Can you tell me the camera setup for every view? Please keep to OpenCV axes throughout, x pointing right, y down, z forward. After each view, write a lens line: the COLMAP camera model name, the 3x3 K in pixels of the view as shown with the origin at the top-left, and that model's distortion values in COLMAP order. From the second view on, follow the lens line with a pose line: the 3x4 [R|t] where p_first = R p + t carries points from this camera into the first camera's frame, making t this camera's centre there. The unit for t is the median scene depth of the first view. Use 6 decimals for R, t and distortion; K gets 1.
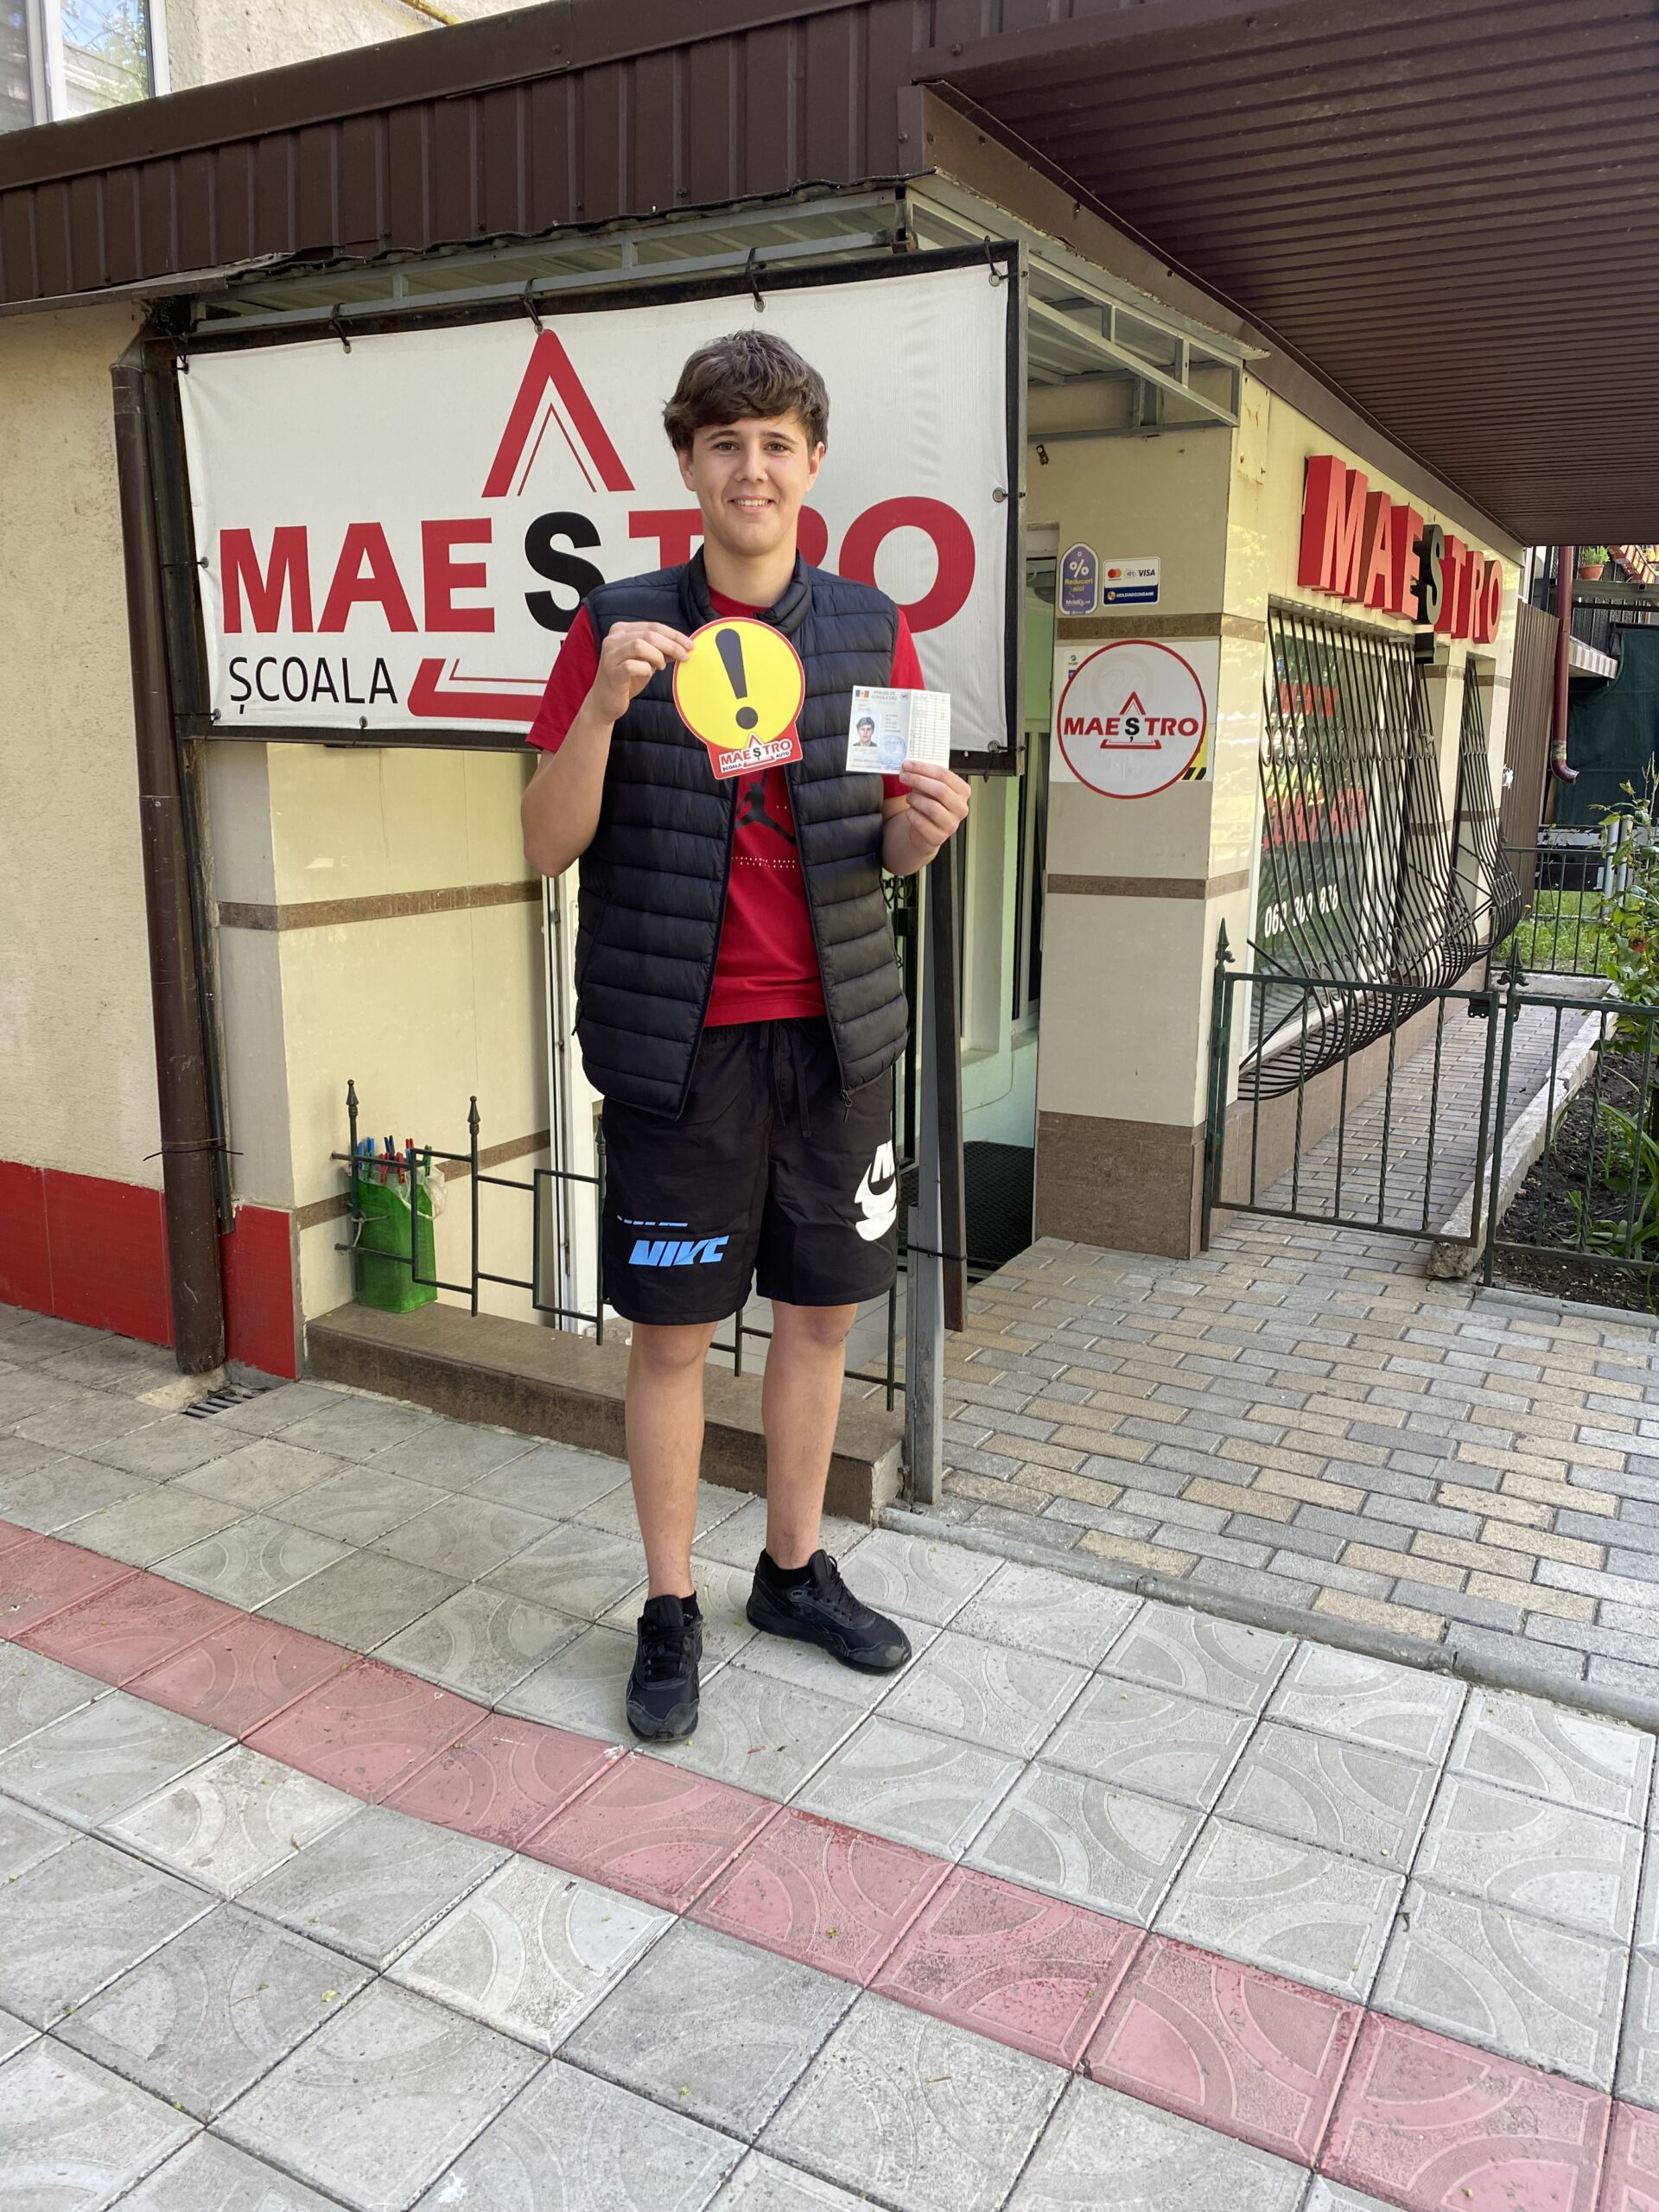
lens RADIAL K [[1687.9, 0, 816.7], [0, 1687.9, 1086.2], [0, 0, 1]] dist [0.025769, -0.025740]
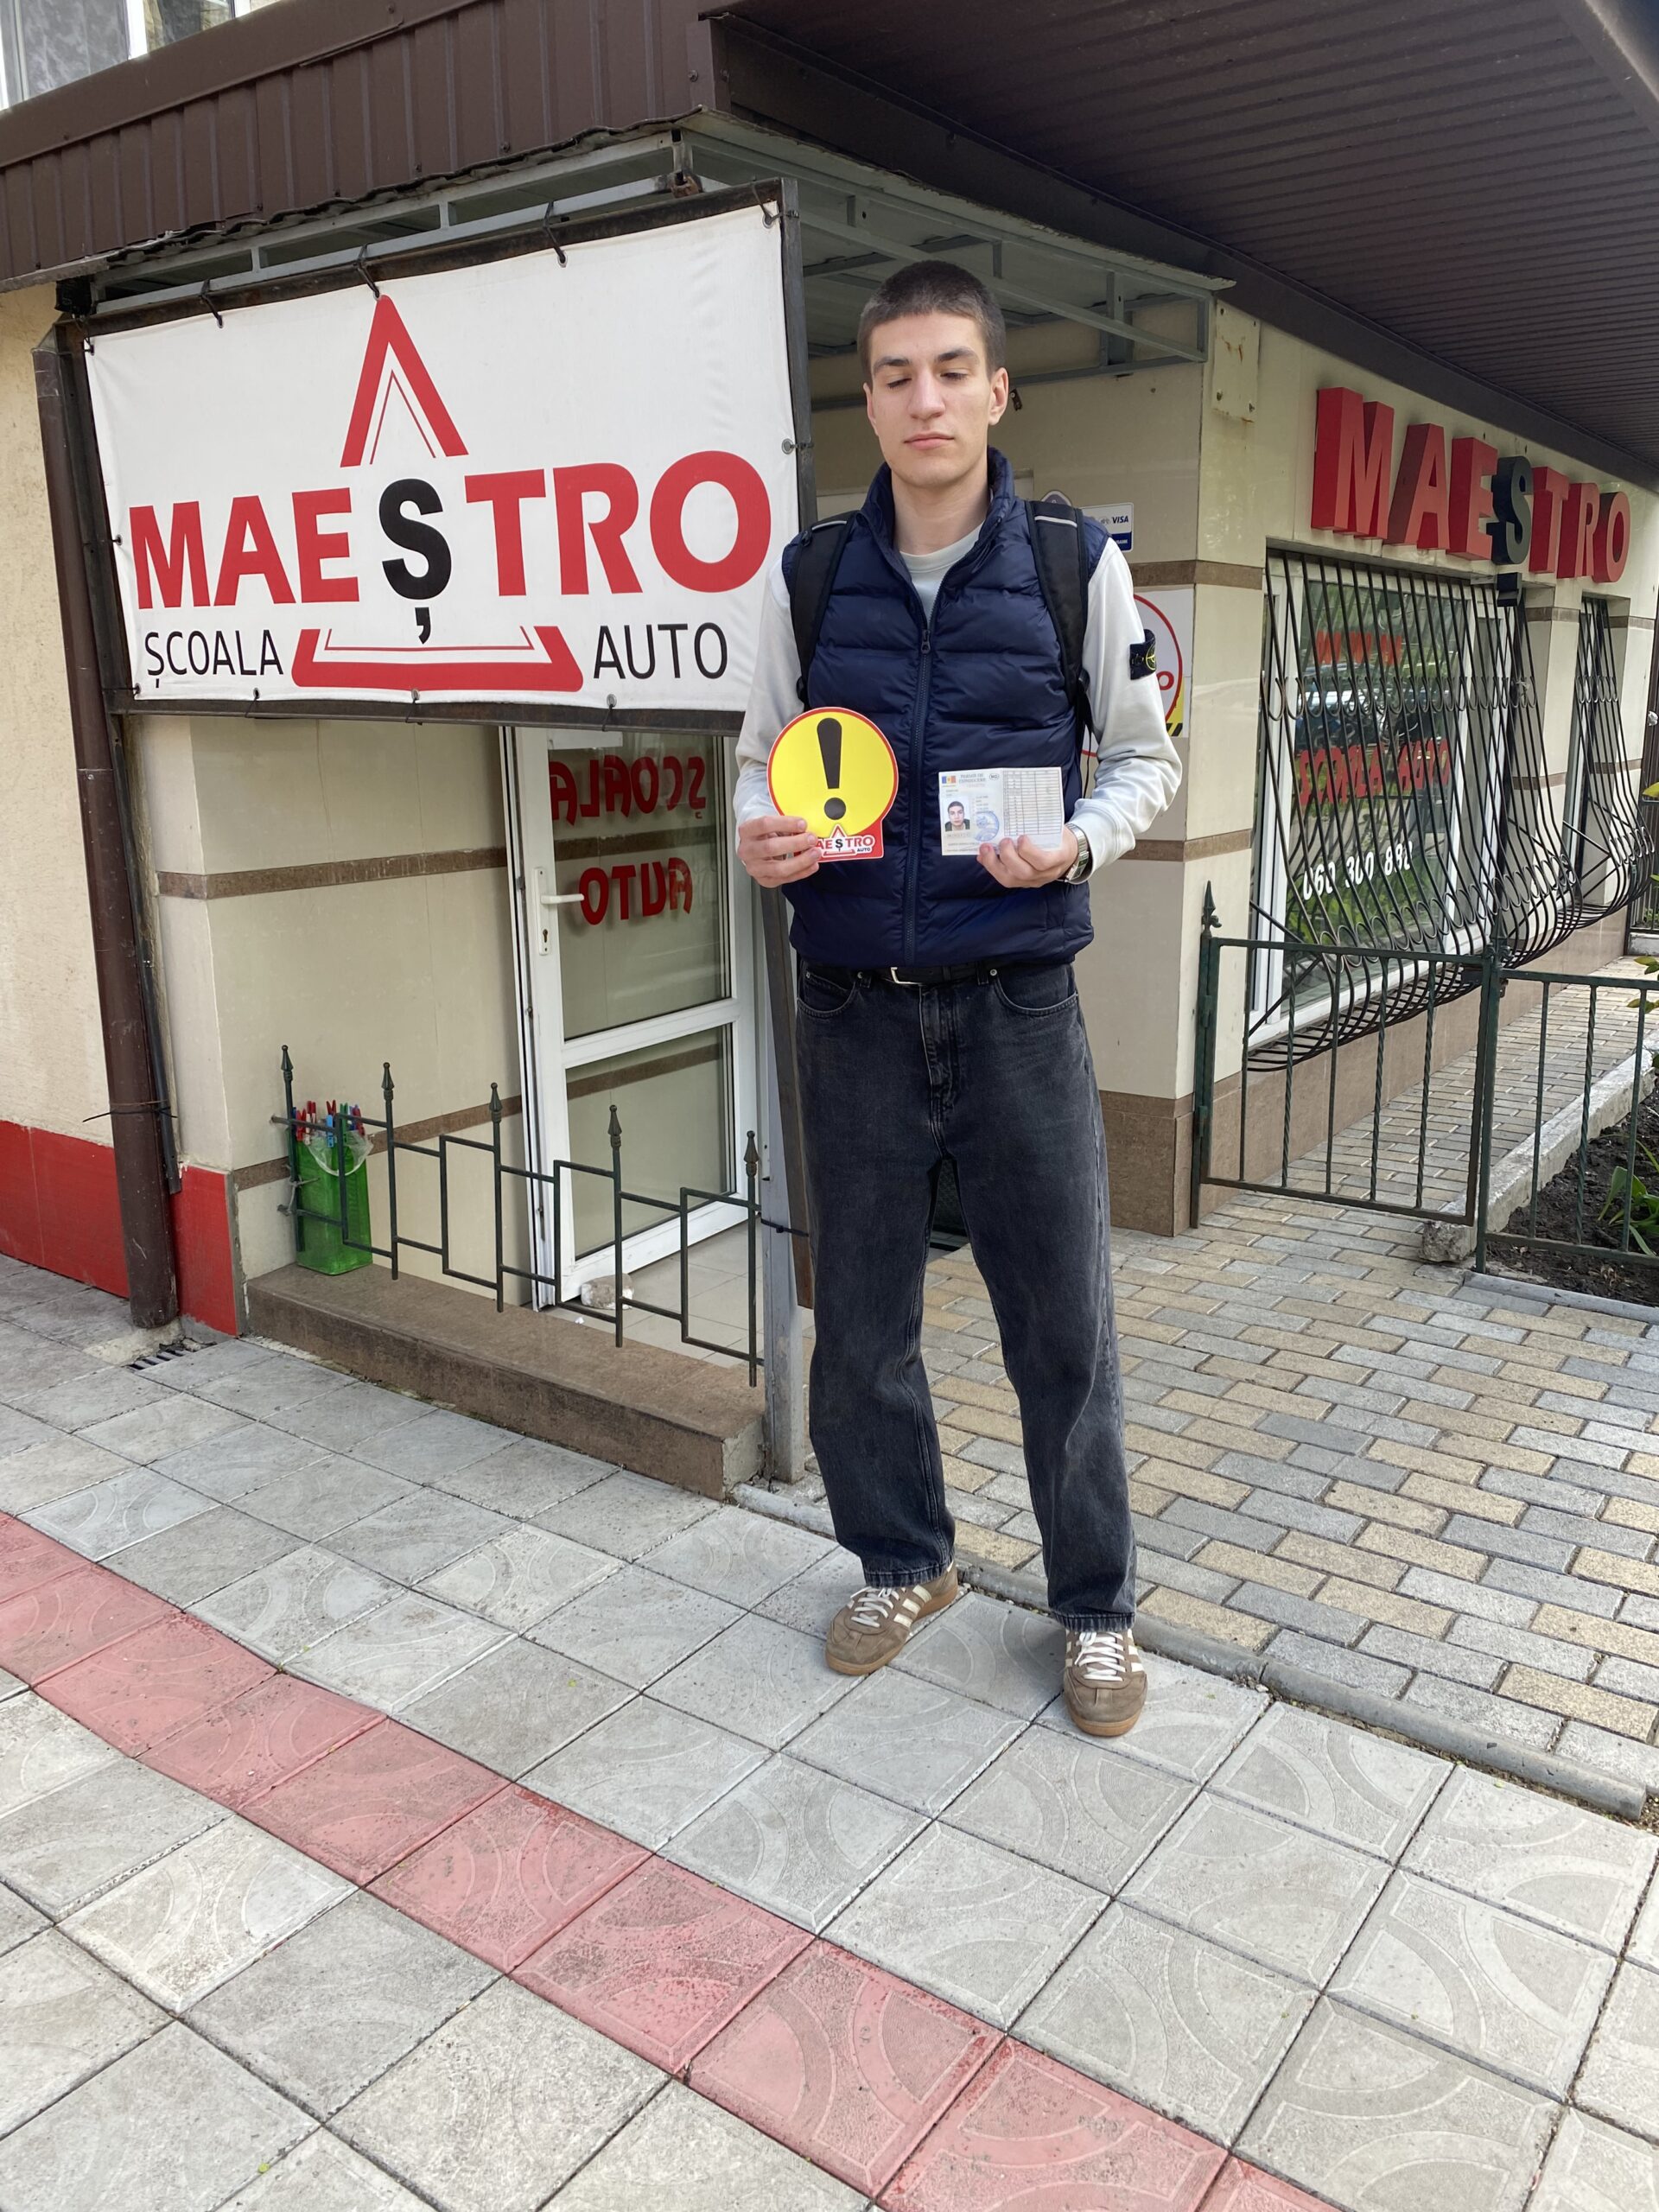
lens RADIAL K [[1687.9, 0, 820.7], [0, 1687.9, 1080.4], [0, 0, 1]] dist [0.025769, -0.025740]
pose [[0.991964, 0.009261, -0.126182, 0.193997], [-0.006779, 0.999775, 0.020090, -0.006006], [0.126339, -0.019073, 0.991804, 0.030554]]
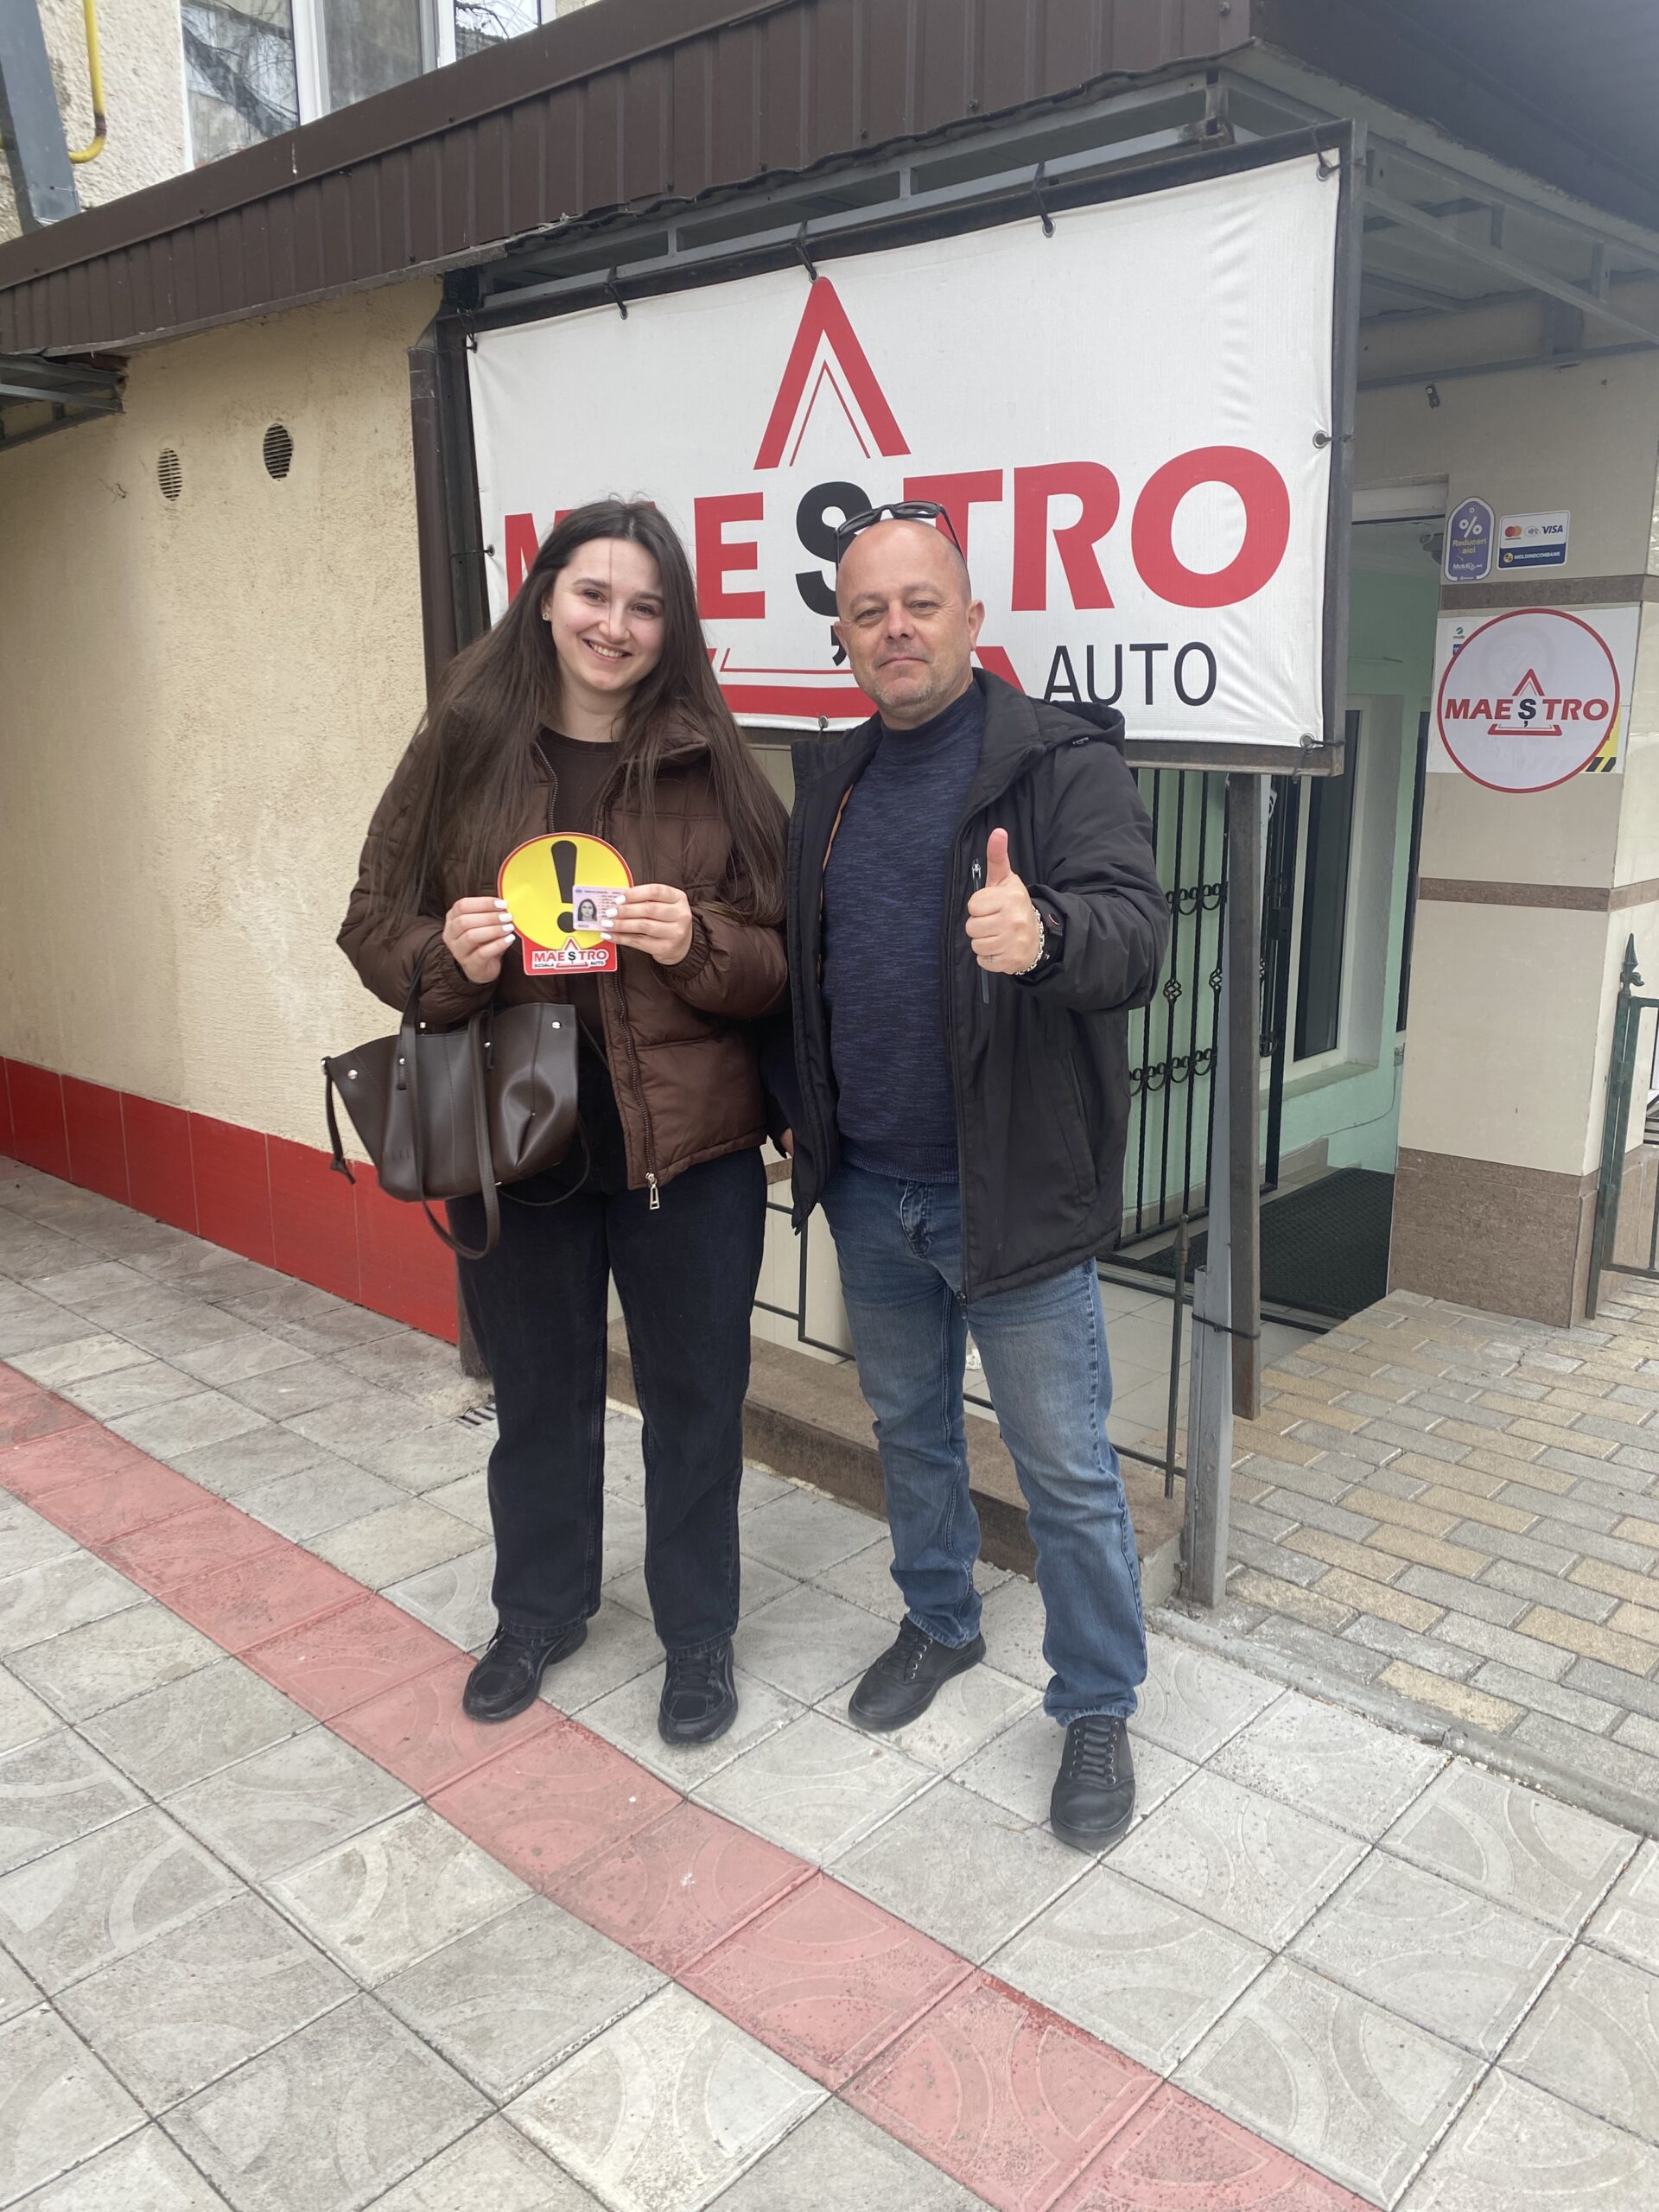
lens RADIAL K [[1687.9, 0, 833.6], [0, 1687.9, 1116.2], [0, 0, 1]] dist [0.025769, -0.025740]
pose [[0.973895, 0.044189, -0.222655, 0.057712], [-0.037896, 0.998754, 0.032462, -0.026810], [0.223812, -0.023177, 0.974357, 0.098395]]
